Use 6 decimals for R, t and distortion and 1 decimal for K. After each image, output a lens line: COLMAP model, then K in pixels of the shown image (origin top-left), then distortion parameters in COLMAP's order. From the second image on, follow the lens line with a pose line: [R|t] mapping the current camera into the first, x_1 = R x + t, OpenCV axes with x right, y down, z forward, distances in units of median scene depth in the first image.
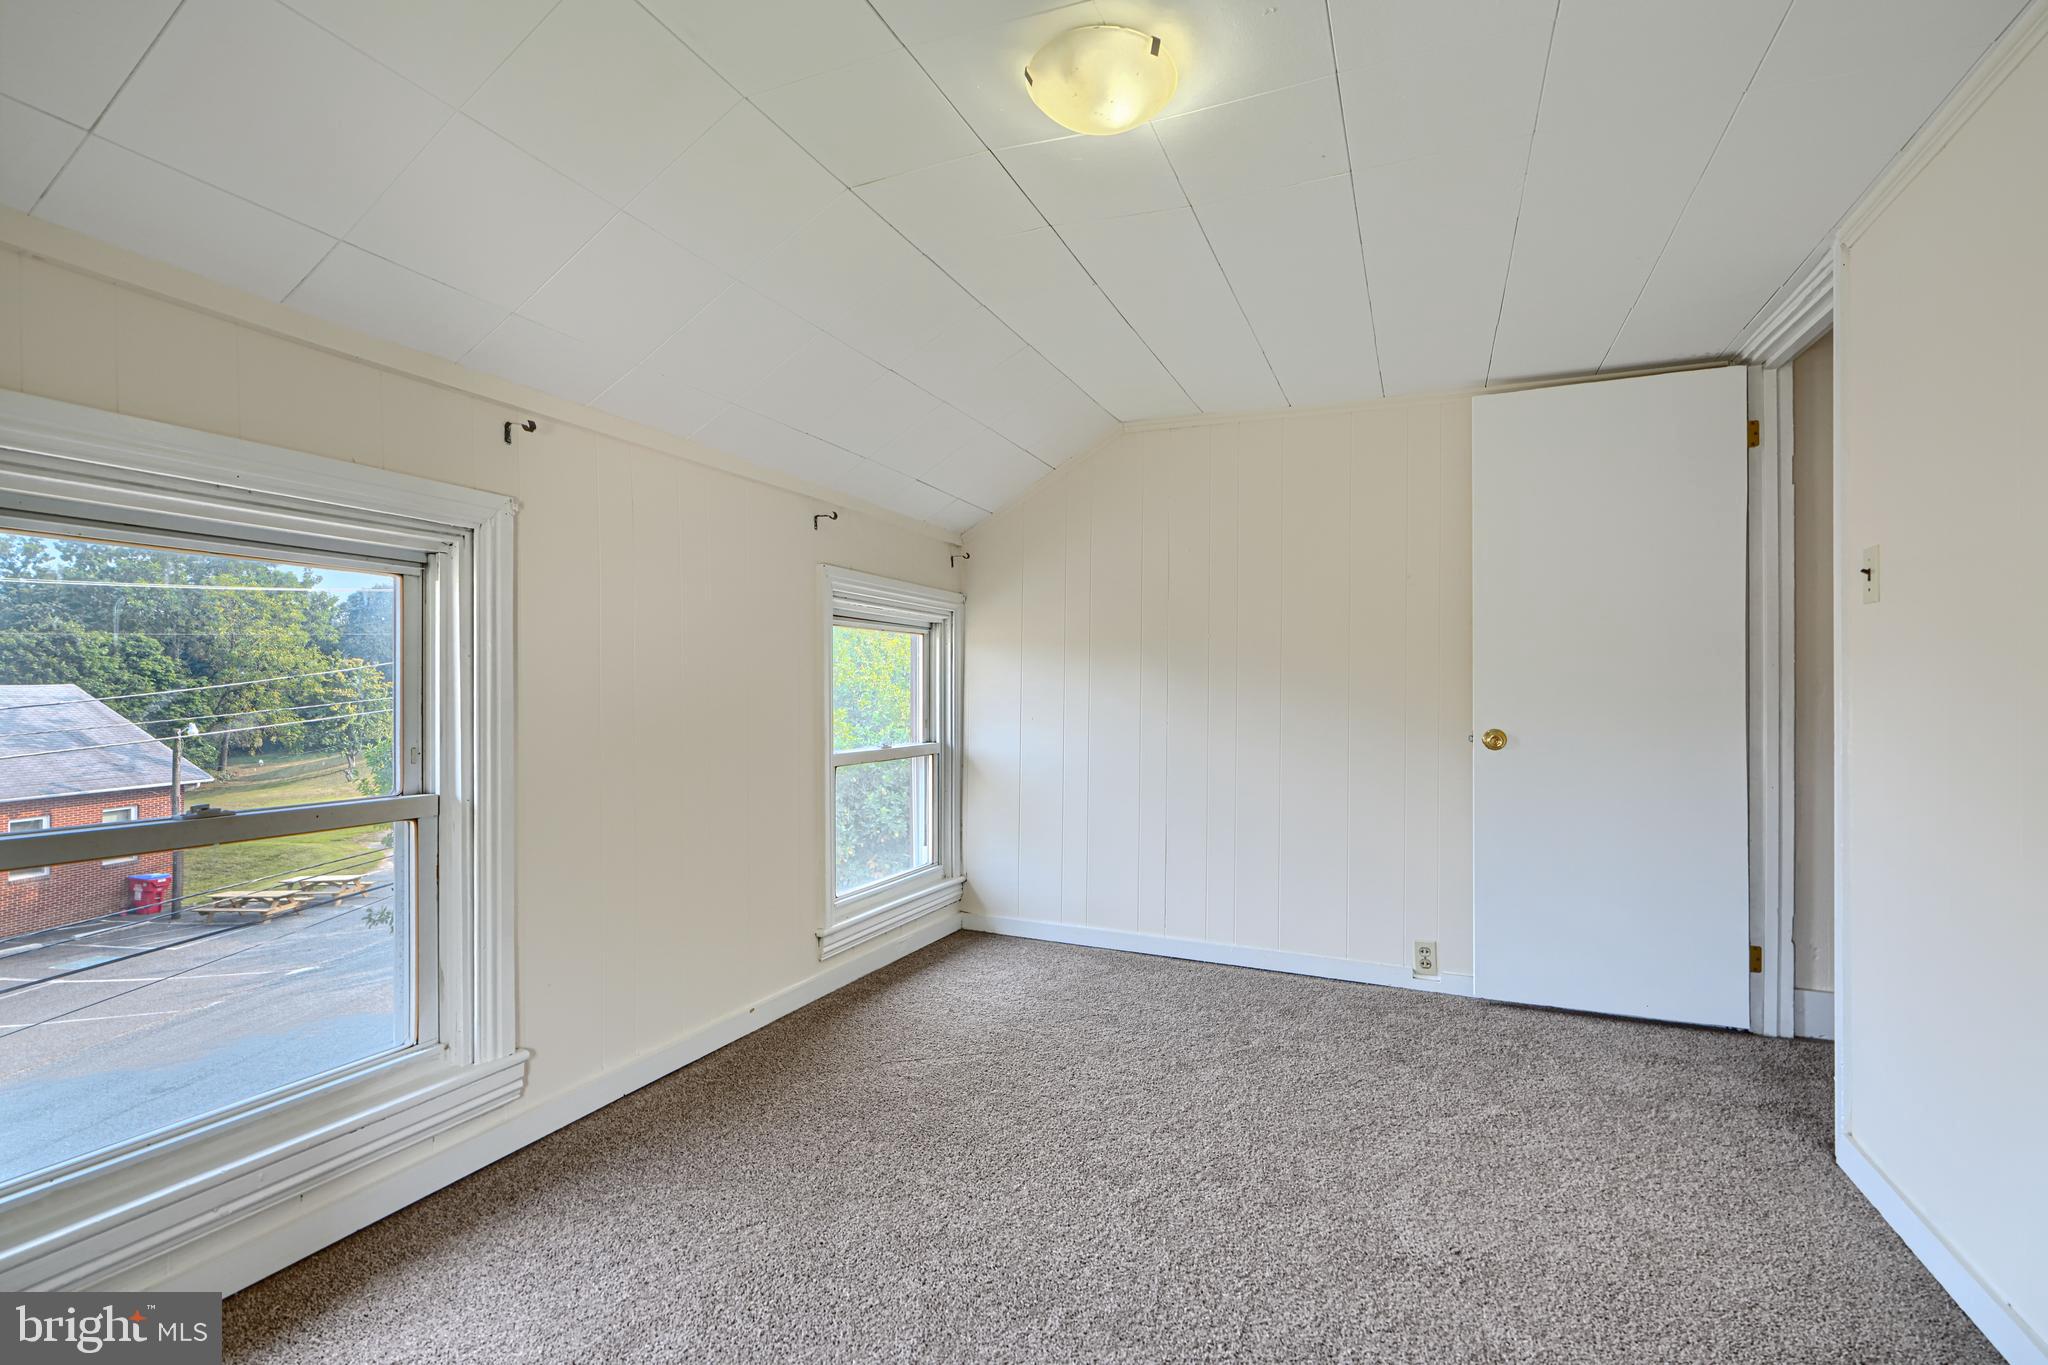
lens RADIAL K [[935.1, 0, 1011.1], [0, 935.1, 678.4], [0, 0, 1]] dist [0.000293, 0.000977]
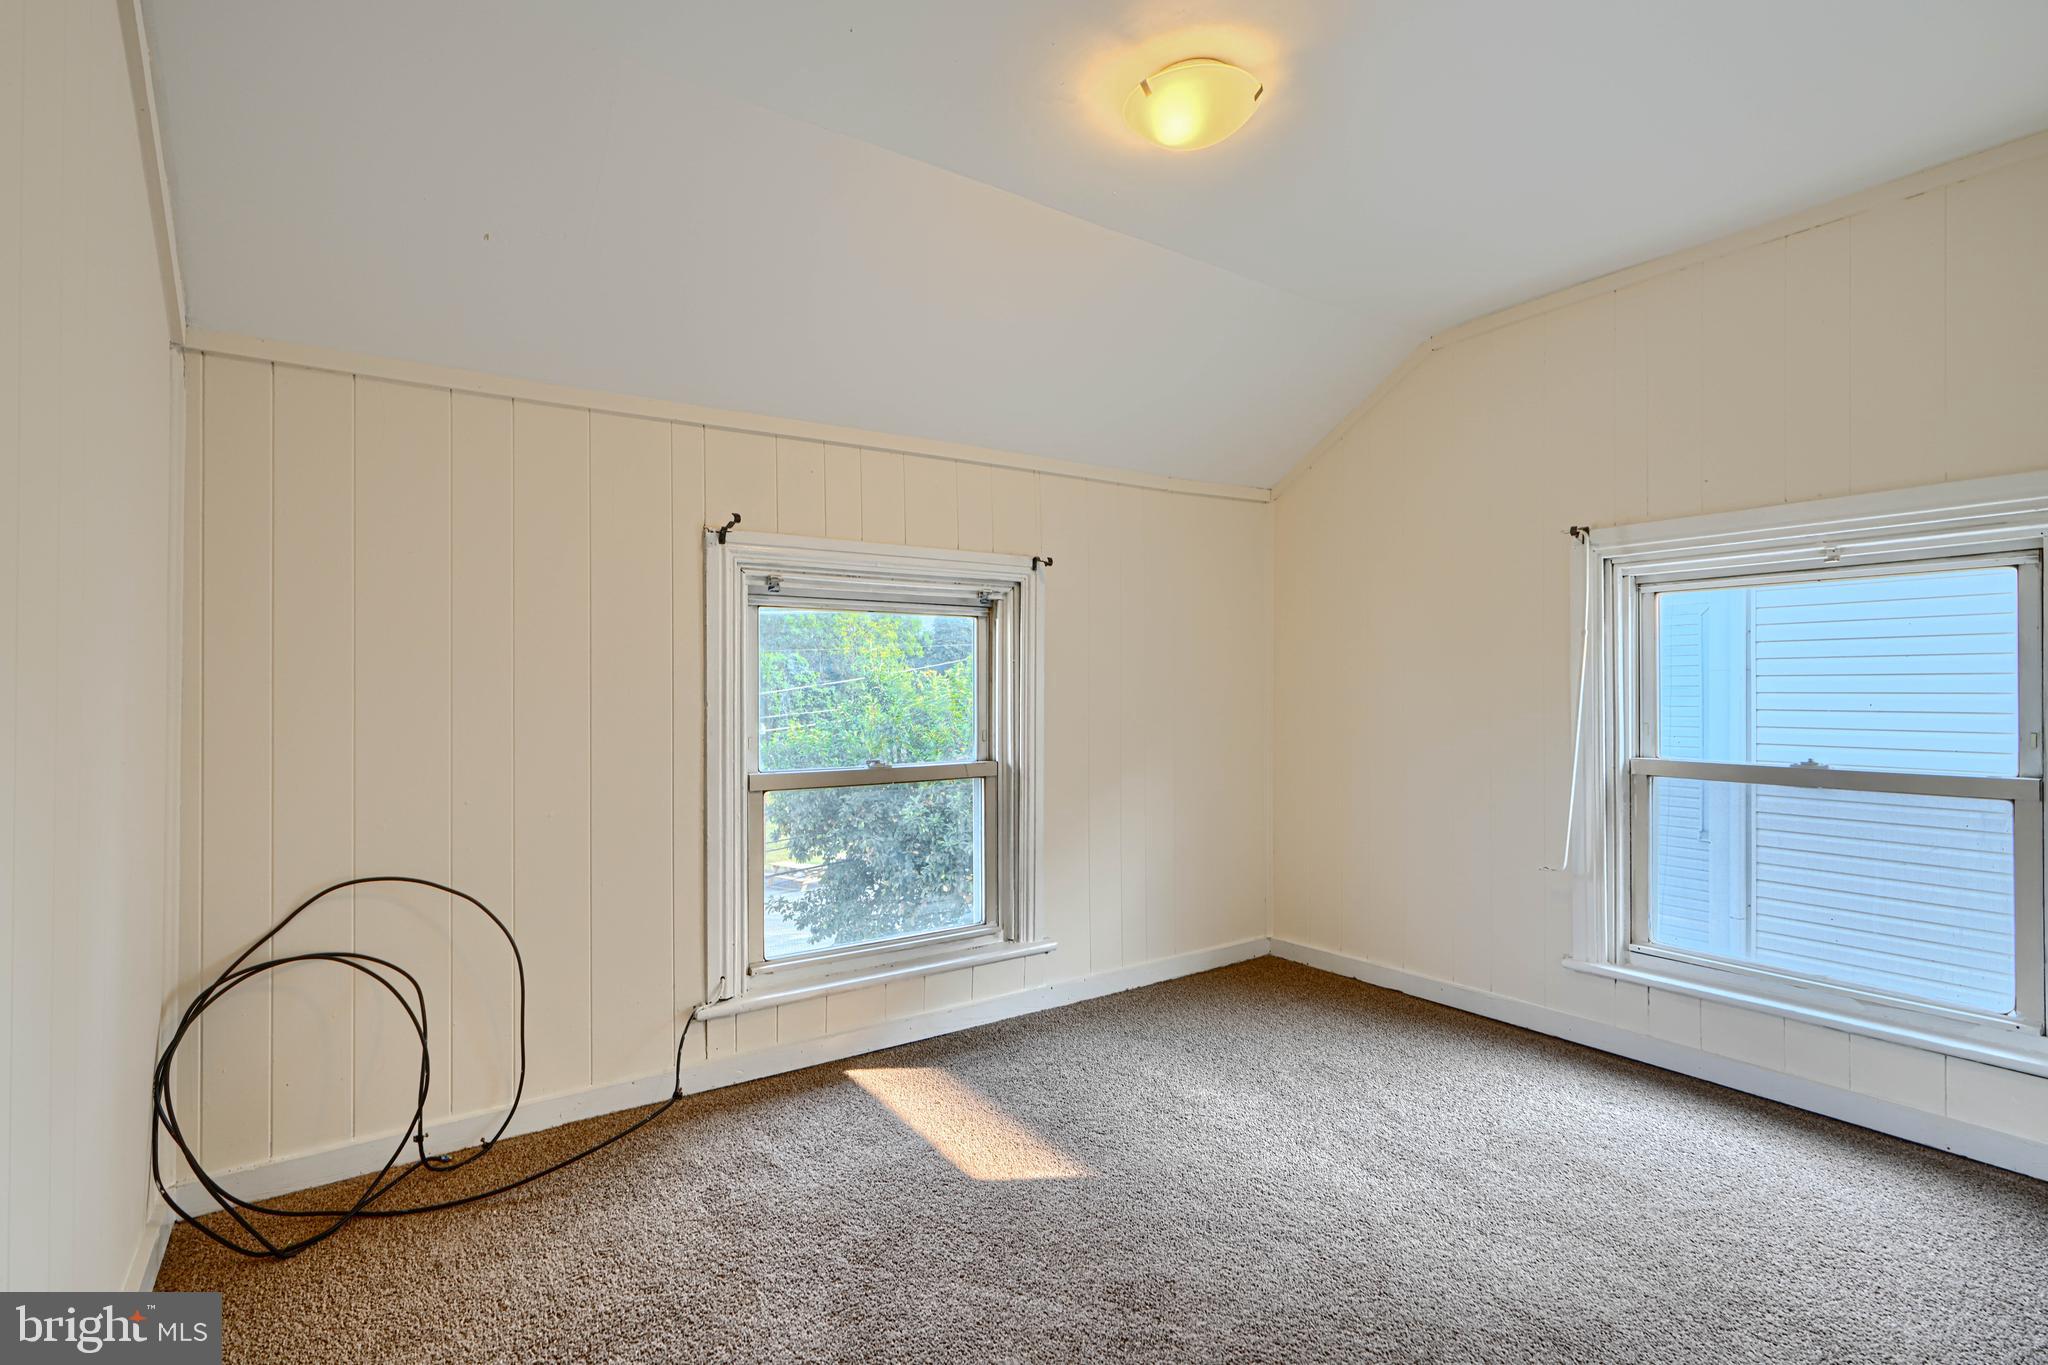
lens RADIAL K [[935.1, 0, 1014.2], [0, 935.1, 680.2], [0, 0, 1]] dist [0.000293, 0.000977]
pose [[0.862803, 0.000307, -0.505540, 0.177518], [-0.005020, 0.999956, -0.007960, 0.003996], [0.505515, 0.009406, 0.862766, -0.297475]]
